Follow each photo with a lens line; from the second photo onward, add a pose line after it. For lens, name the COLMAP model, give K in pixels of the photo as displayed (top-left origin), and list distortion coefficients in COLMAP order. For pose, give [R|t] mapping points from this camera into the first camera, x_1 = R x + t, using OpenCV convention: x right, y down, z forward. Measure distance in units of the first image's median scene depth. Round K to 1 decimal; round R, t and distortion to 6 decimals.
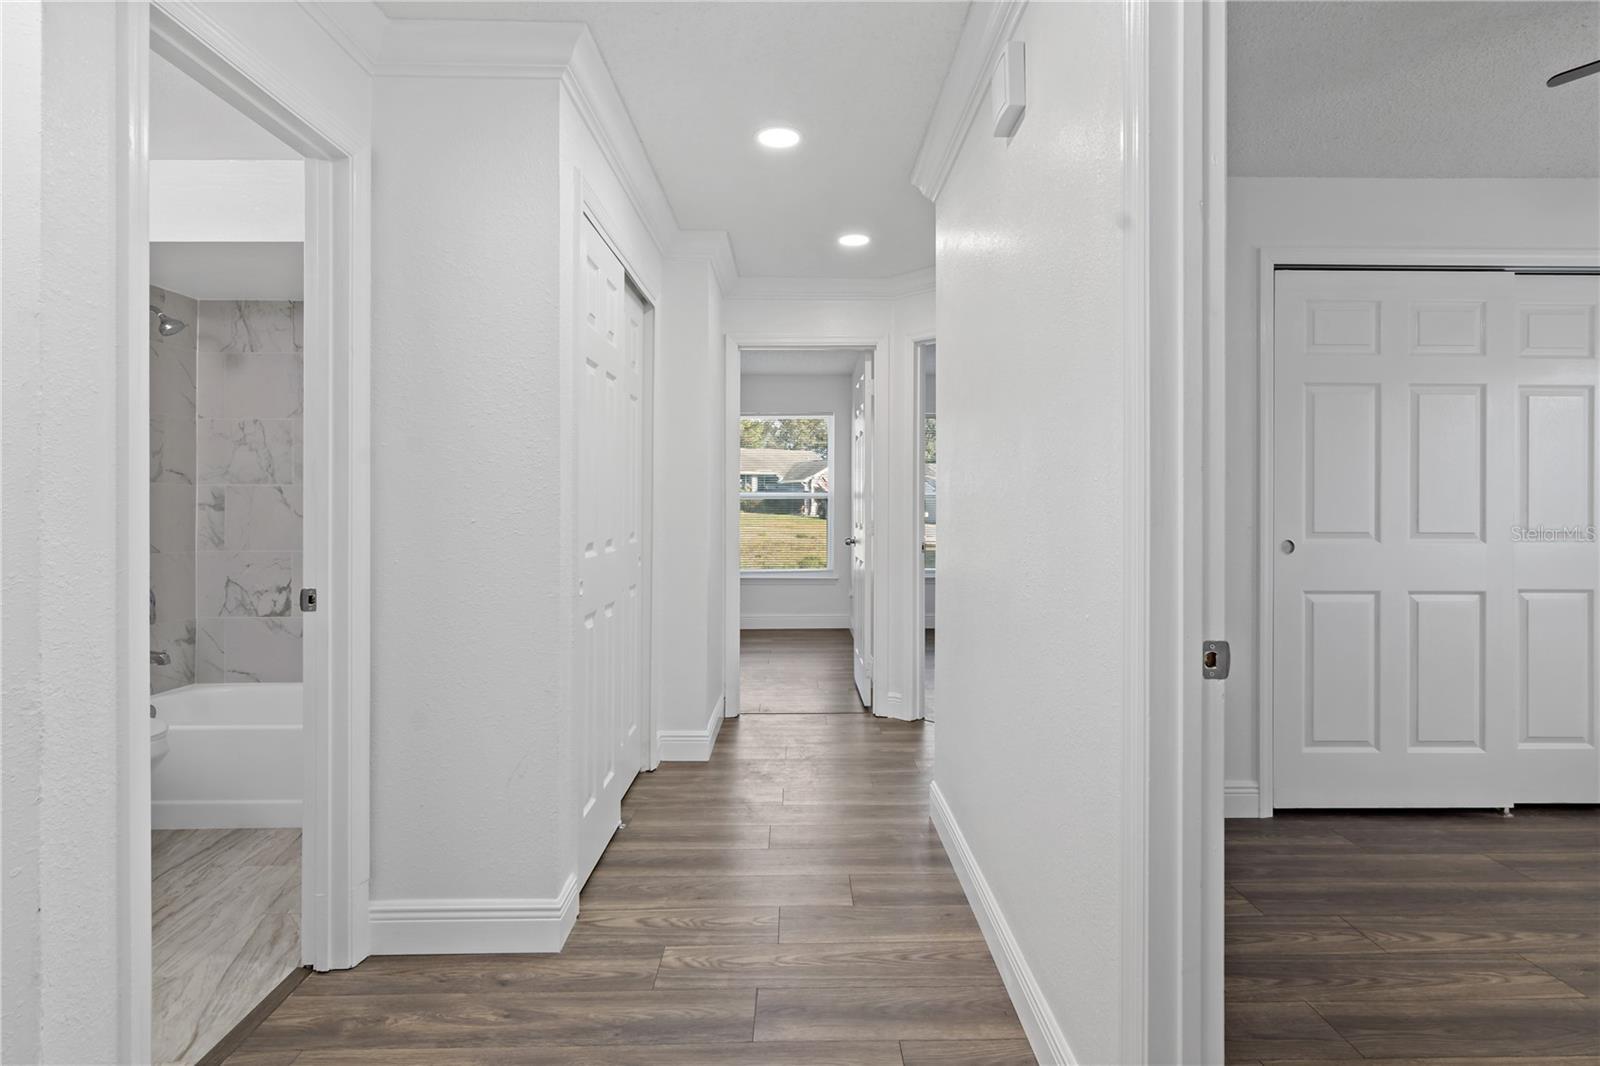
lens RADIAL K [[795.4, 0, 808.4], [0, 795.4, 499.5], [0, 0, 1]] dist [-0.002555, 0.002717]
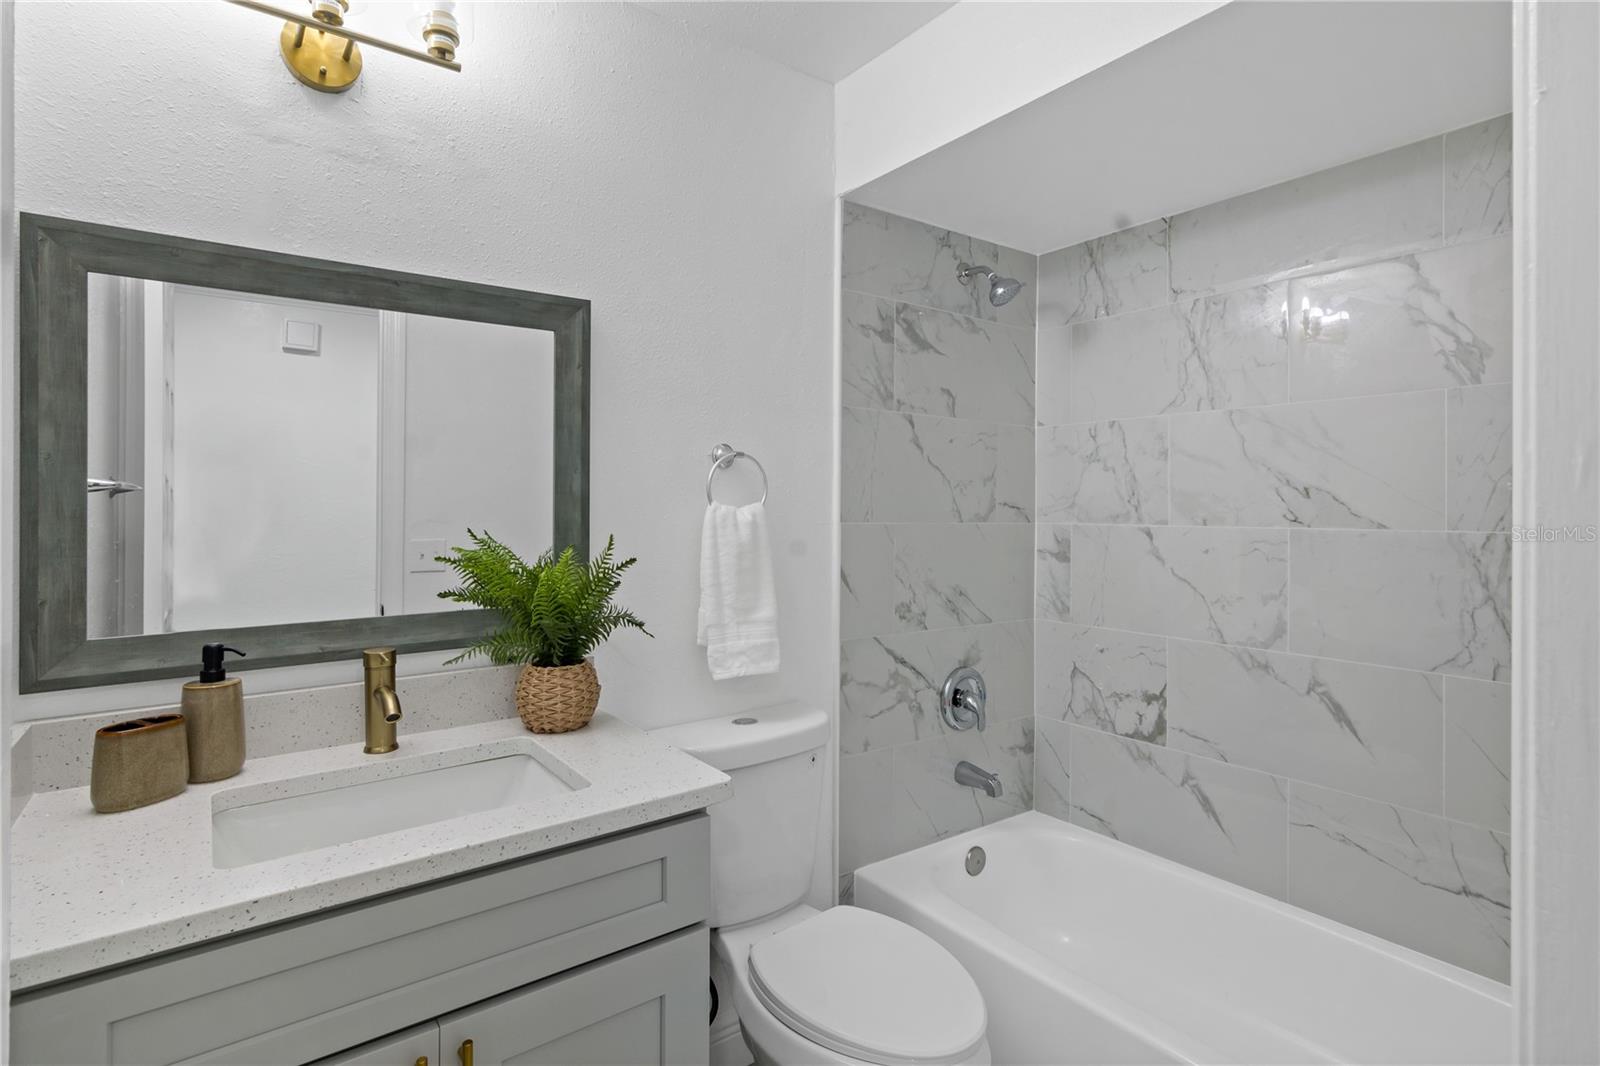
lens RADIAL K [[795.4, 0, 800.5], [0, 795.4, 504.5], [0, 0, 1]] dist [-0.002555, 0.002717]
pose [[0.584151, -0.000224, -0.811645, -0.327532], [-0.002089, 0.999996, -0.001779, -0.032543], [0.811643, 0.002735, 0.584148, 0.429747]]
